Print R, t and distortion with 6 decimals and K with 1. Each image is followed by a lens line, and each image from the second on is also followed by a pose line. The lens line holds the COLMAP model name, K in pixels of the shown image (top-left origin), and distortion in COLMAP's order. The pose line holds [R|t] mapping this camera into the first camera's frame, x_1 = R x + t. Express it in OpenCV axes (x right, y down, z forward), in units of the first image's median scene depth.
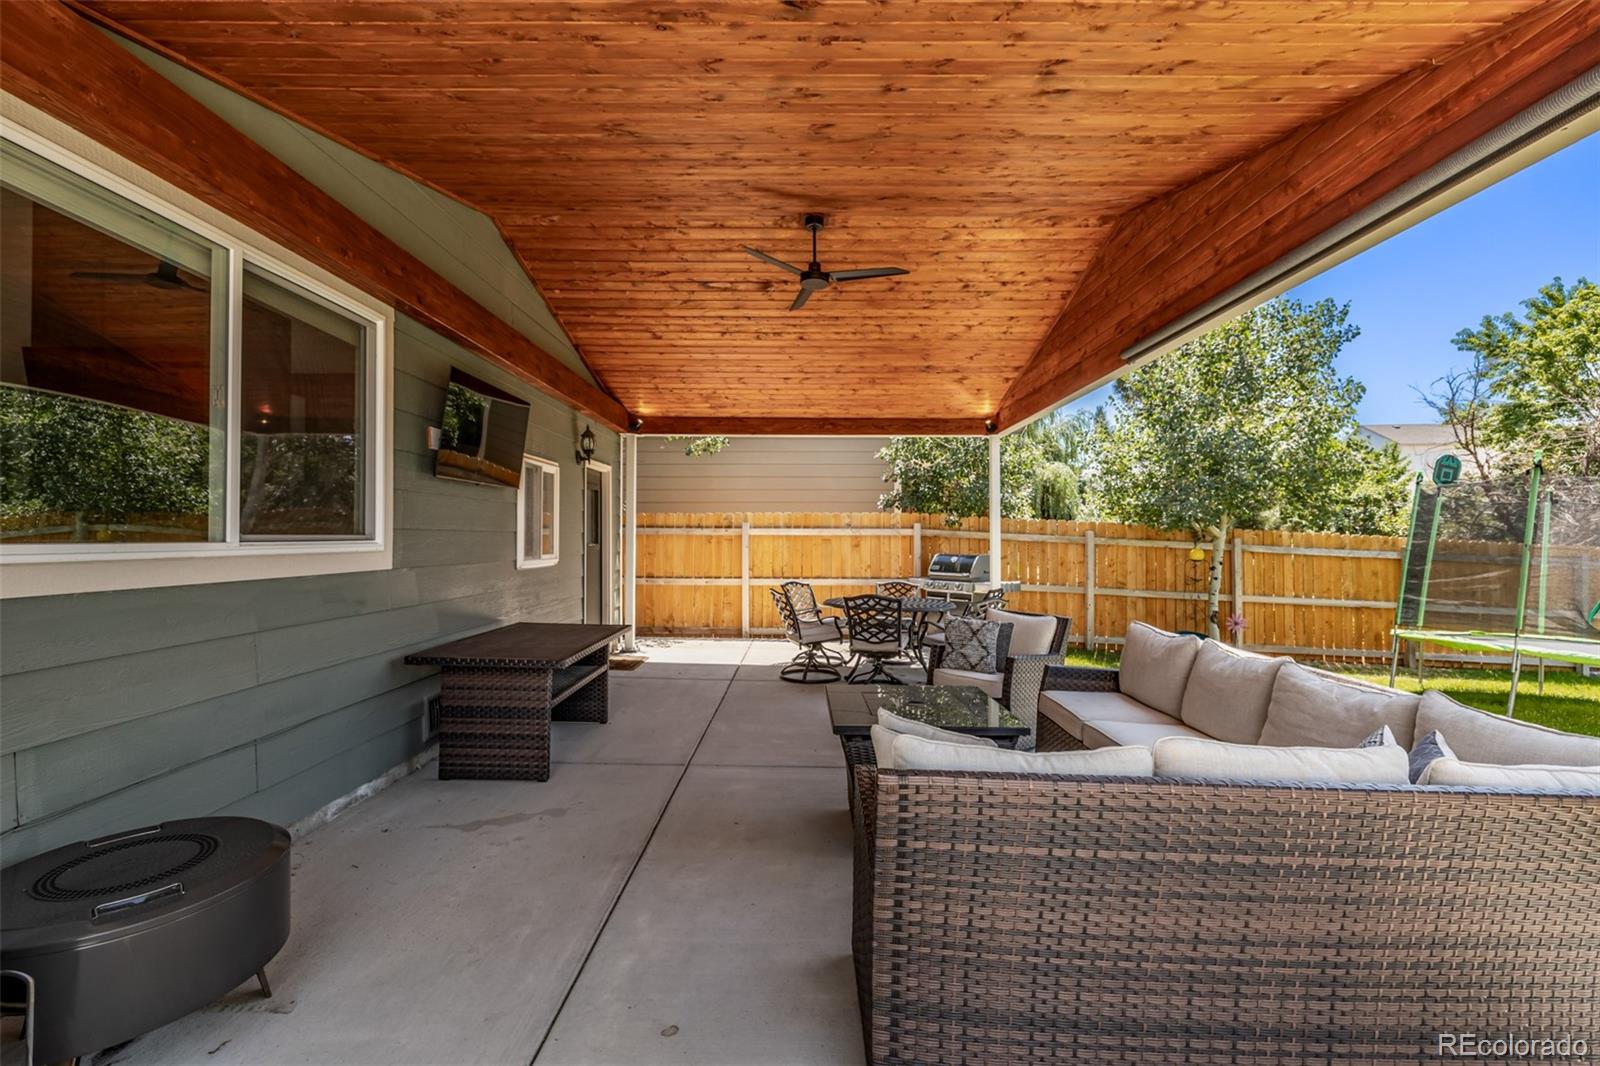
lens RADIAL K [[678.8, 0, 800.0], [0, 678.8, 533.0], [0, 0, 1]] dist [0.000264, 0.000028]
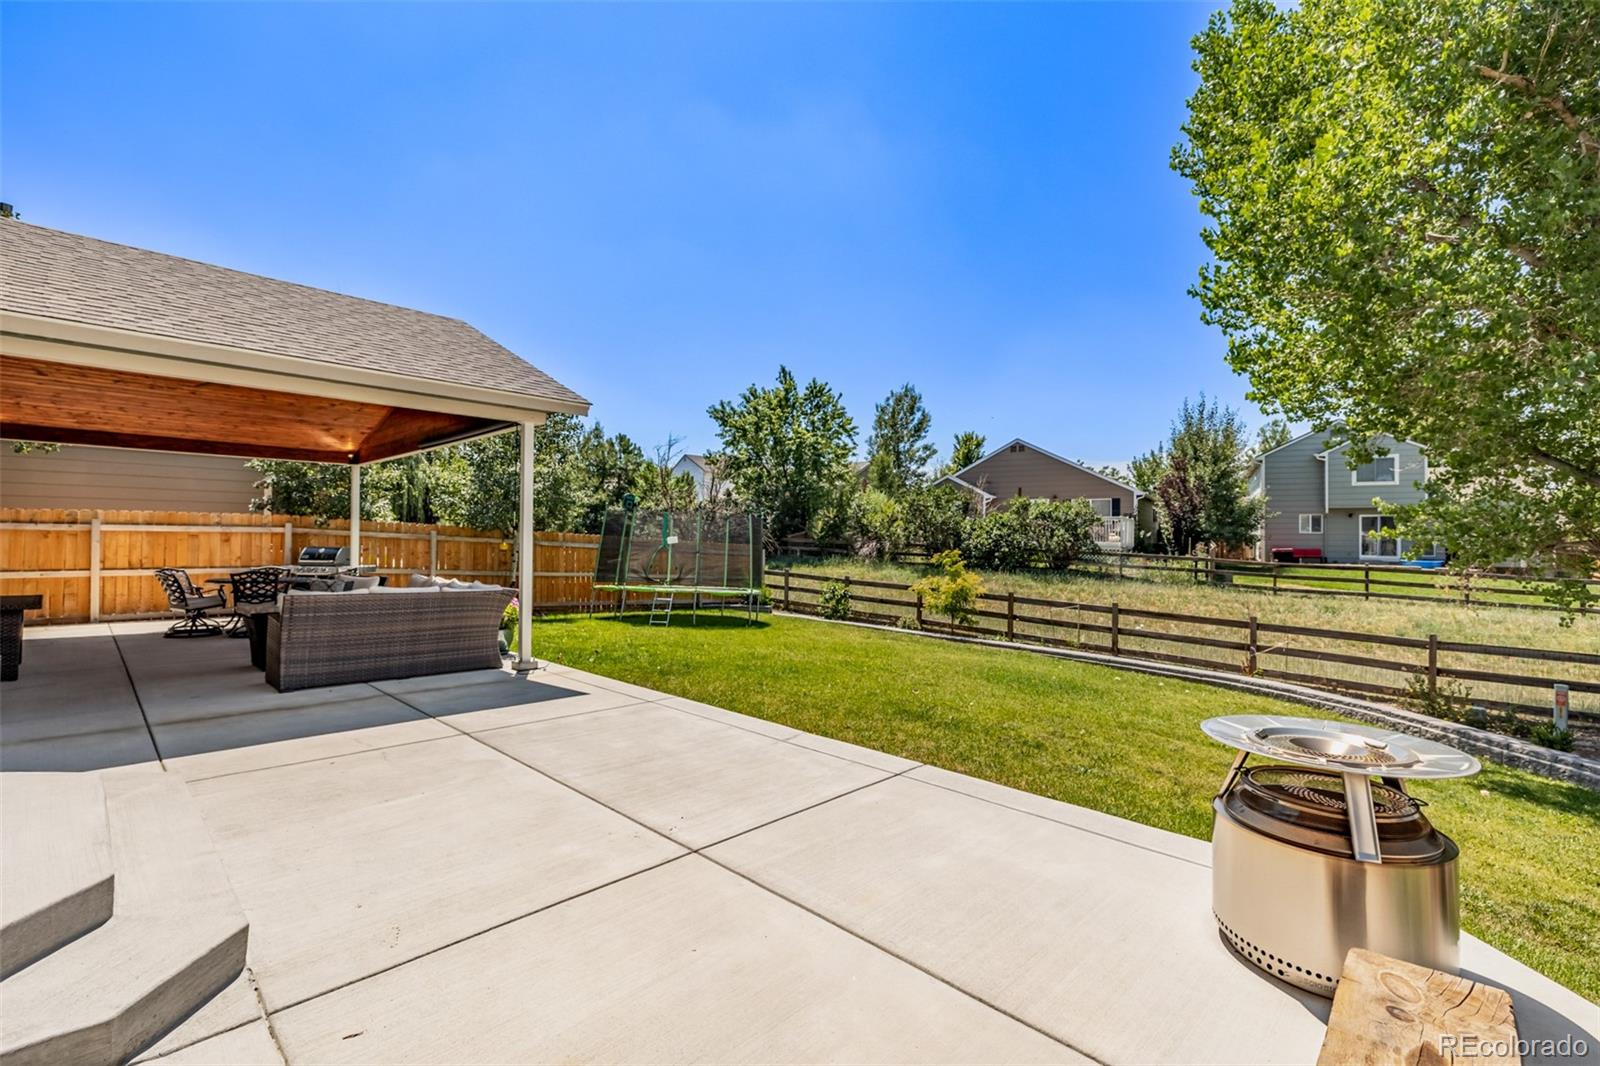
lens RADIAL K [[678.8, 0, 800.0], [0, 678.8, 533.0], [0, 0, 1]] dist [0.000264, 0.000028]
pose [[0.676757, 0.011178, 0.736121, -0.117299], [-0.013369, 0.999906, -0.002893, -0.005005], [-0.736085, -0.007884, 0.676843, -0.581506]]
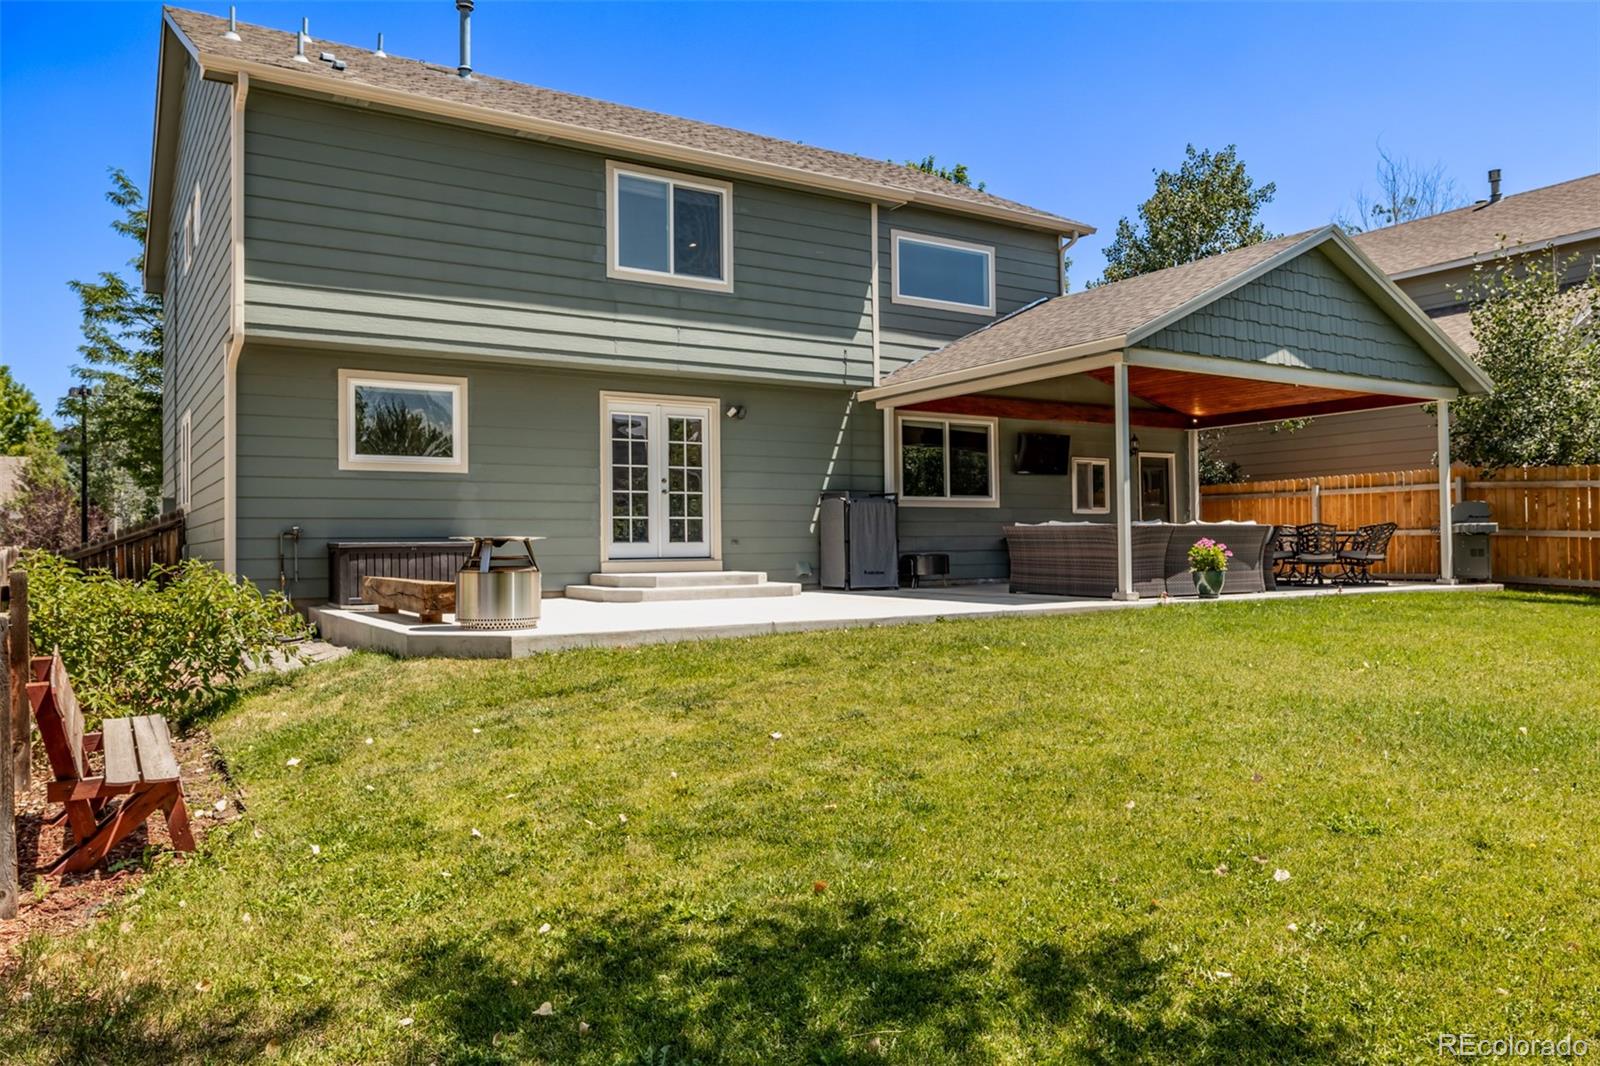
lens RADIAL K [[1157.1, 0, 789.5], [0, 1157.1, 535.0], [0, 0, 1]] dist [-0.006271, 0.005481]
pose [[0.543602, -0.024842, -0.838975, 1.132365], [0.019865, 0.999663, -0.016728, 0.087860], [0.839108, -0.007573, 0.543912, -0.901196]]
